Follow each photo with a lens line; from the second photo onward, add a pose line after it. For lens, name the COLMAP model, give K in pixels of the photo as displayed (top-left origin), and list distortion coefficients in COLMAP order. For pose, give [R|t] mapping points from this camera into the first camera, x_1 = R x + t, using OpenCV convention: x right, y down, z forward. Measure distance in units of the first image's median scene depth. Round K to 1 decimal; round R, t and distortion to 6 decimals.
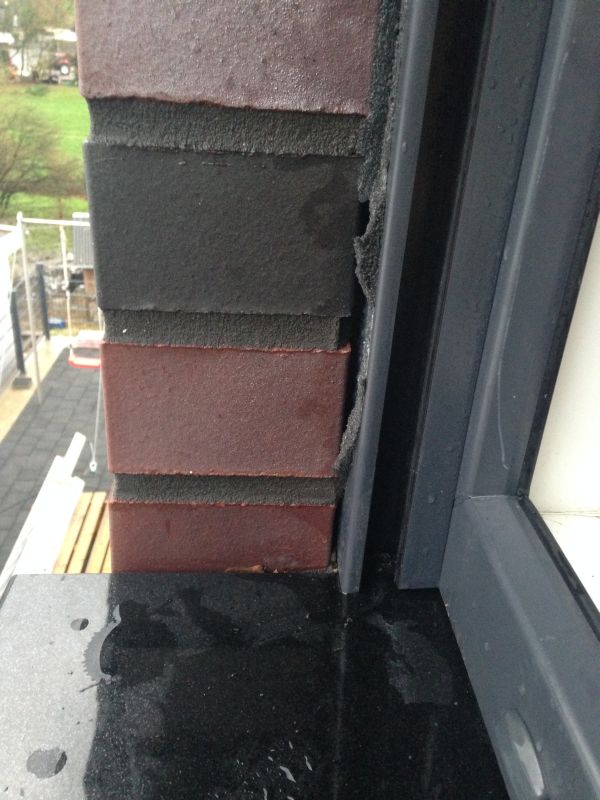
lens RADIAL K [[746.1, 0, 300.0], [0, 746.1, 400.0], [0, 0, 1]] dist [0.228141, -0.364848]
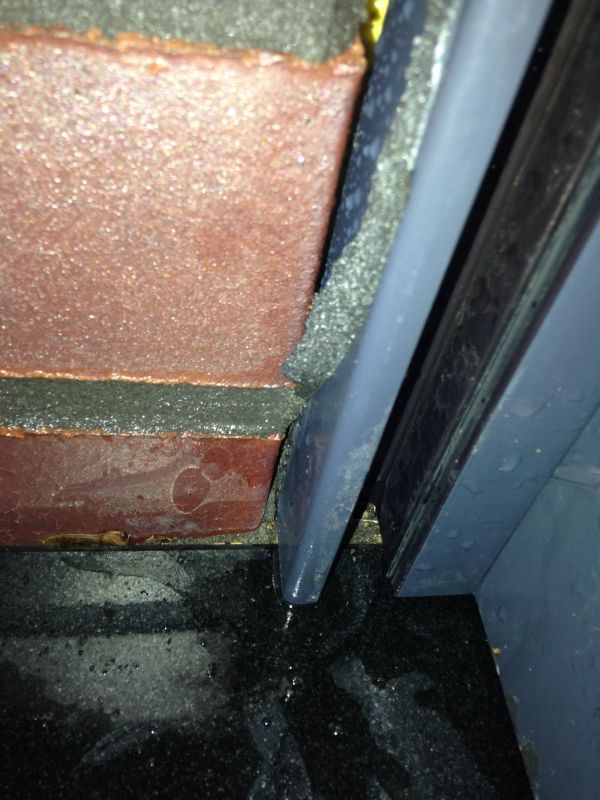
lens RADIAL K [[746.1, 0, 300.0], [0, 746.1, 400.0], [0, 0, 1]] dist [0.228141, -0.364848]
pose [[0.993128, 0.042840, 0.108908, 0.007128], [-0.076264, 0.942771, 0.324603, -0.032816], [-0.088769, -0.330678, 0.939559, 0.605287]]
